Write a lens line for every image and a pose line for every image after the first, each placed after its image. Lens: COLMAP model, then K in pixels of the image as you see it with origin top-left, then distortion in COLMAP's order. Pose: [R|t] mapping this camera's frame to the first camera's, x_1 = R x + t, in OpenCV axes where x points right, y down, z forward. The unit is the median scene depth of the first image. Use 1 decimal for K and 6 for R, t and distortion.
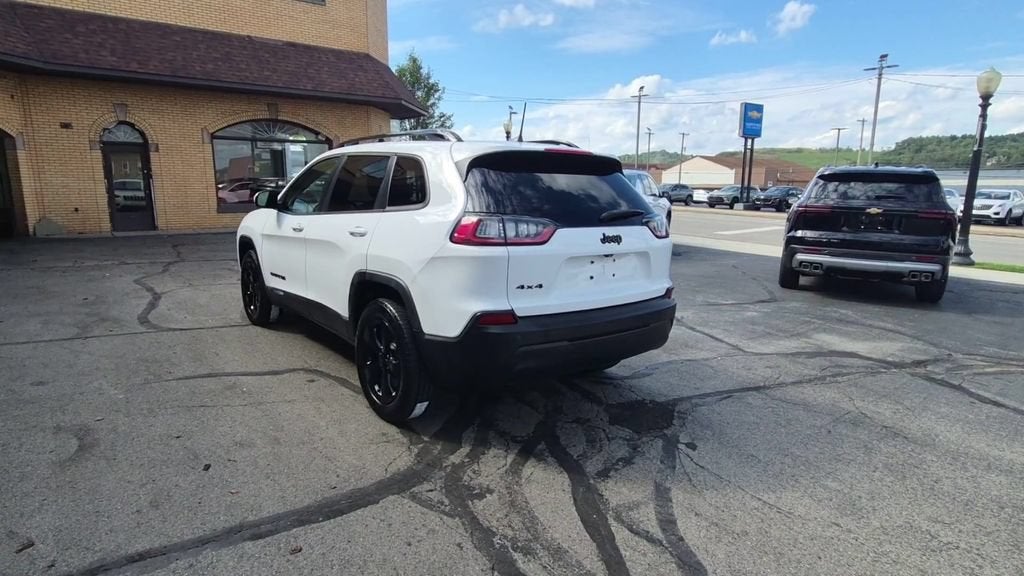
lens RADIAL K [[584.9, 0, 513.0], [0, 584.9, 299.6], [0, 0, 1]] dist [0.004561, 0.000101]
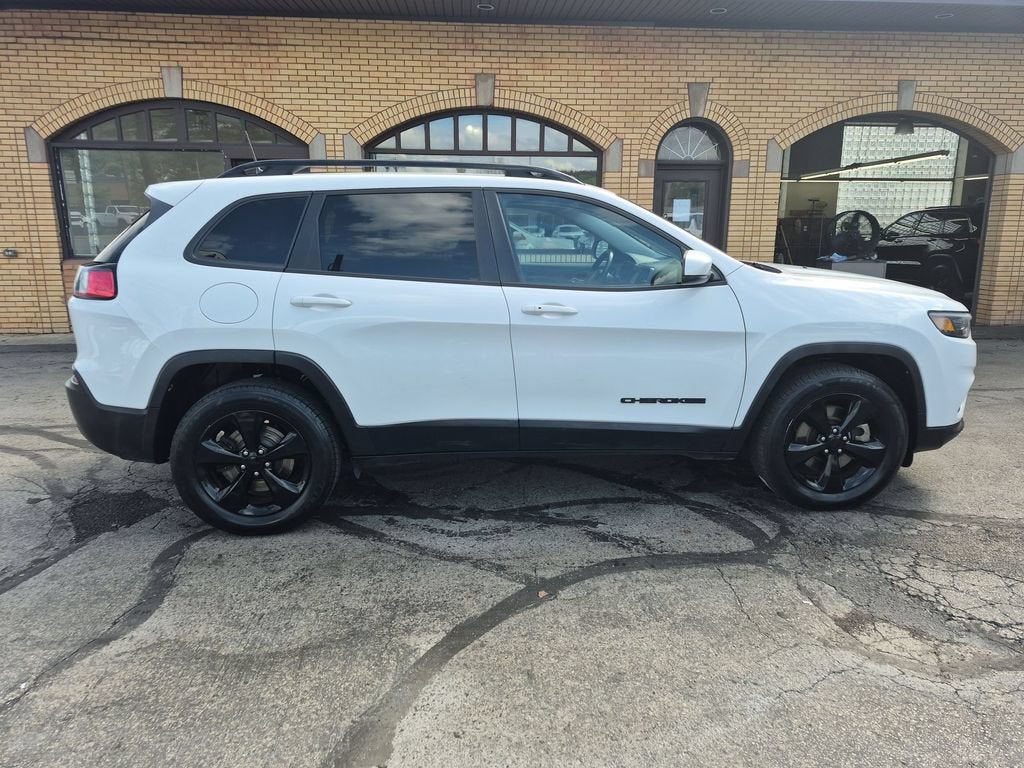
lens RADIAL K [[716.9, 0, 514.9], [0, 716.9, 368.4], [0, 0, 1]] dist [0.052507, -0.041354]
pose [[-0.562831, 0.150825, -0.812695, 0.508074], [-0.167134, 0.942136, 0.290595, -0.271573], [0.809498, 0.299385, -0.505056, 1.386993]]
